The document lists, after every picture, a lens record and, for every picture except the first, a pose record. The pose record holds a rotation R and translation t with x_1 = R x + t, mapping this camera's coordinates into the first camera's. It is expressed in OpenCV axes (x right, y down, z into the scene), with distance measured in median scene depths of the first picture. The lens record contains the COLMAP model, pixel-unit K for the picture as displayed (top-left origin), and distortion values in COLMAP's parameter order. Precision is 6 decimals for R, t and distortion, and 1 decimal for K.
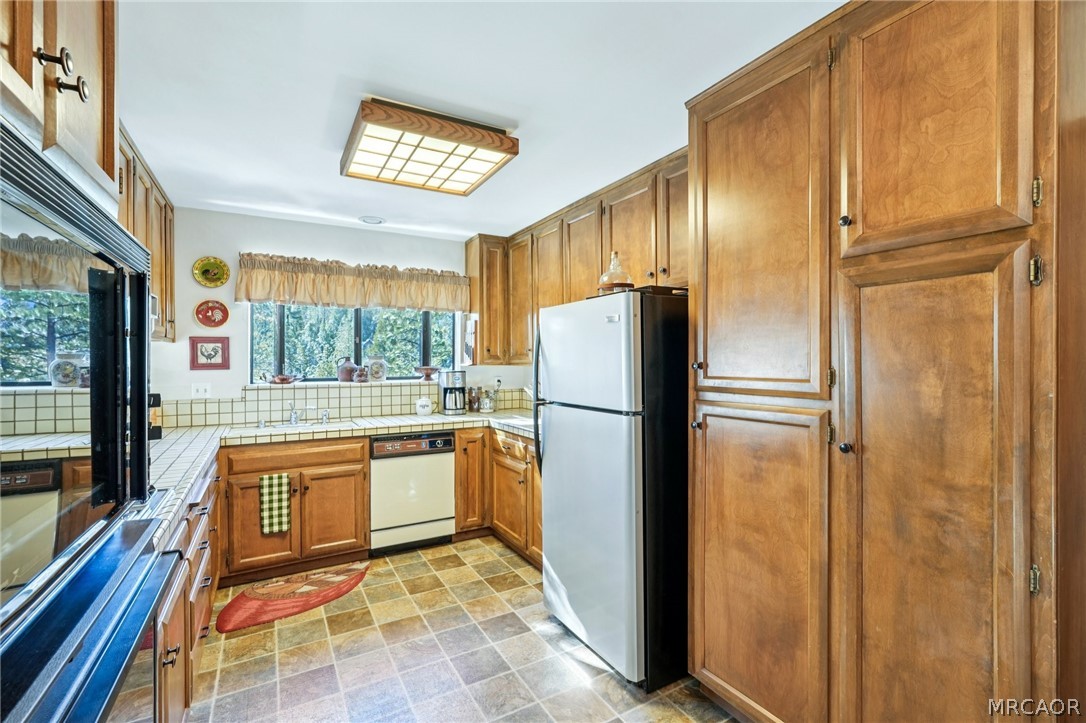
lens RADIAL K [[478.4, 0, 549.7], [0, 478.4, 360.5], [0, 0, 1]] dist [-0.005029, 0.002395]
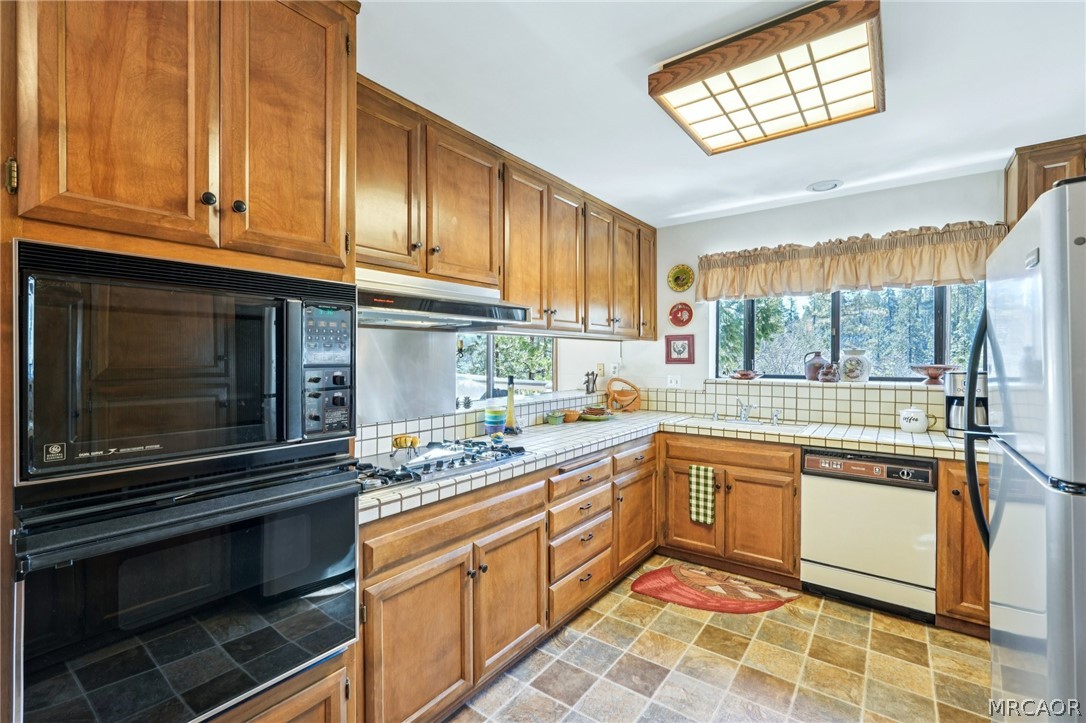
lens RADIAL K [[478.4, 0, 546.7], [0, 478.4, 358.1], [0, 0, 1]] dist [-0.005029, 0.002395]
pose [[0.395634, 0.004990, -0.918395, 0.218663], [-0.001604, 0.999987, 0.004742, 0.000534], [0.918407, -0.000403, 0.395637, 0.257638]]
